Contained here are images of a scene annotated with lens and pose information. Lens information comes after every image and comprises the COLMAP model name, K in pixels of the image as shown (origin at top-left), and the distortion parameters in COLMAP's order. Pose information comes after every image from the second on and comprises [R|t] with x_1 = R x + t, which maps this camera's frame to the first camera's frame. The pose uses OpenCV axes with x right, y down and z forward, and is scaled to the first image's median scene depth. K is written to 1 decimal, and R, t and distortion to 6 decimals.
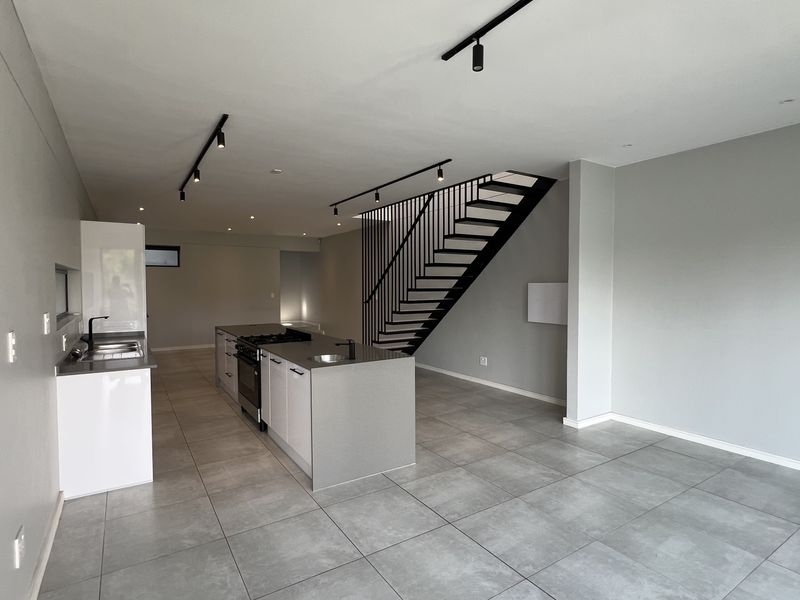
lens RADIAL K [[430.2, 0, 399.3], [0, 430.2, 297.4], [0, 0, 1]] dist [-0.002687, 0.001399]
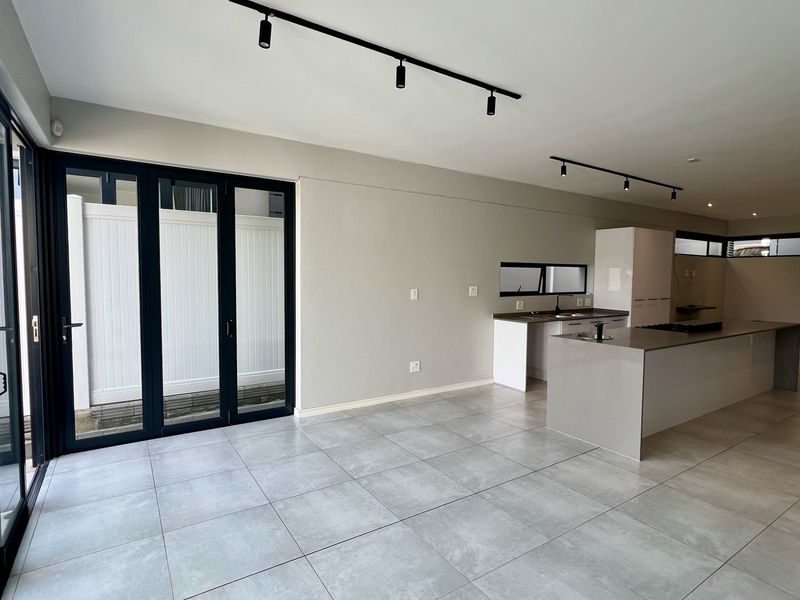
lens RADIAL K [[430.2, 0, 398.6], [0, 430.2, 299.7], [0, 0, 1]] dist [-0.002687, 0.001399]
pose [[0.005820, 0.064087, -0.997927, 0.727917], [-0.039509, 0.997180, 0.063809, -0.009729], [0.999202, 0.039056, 0.008335, 0.331943]]
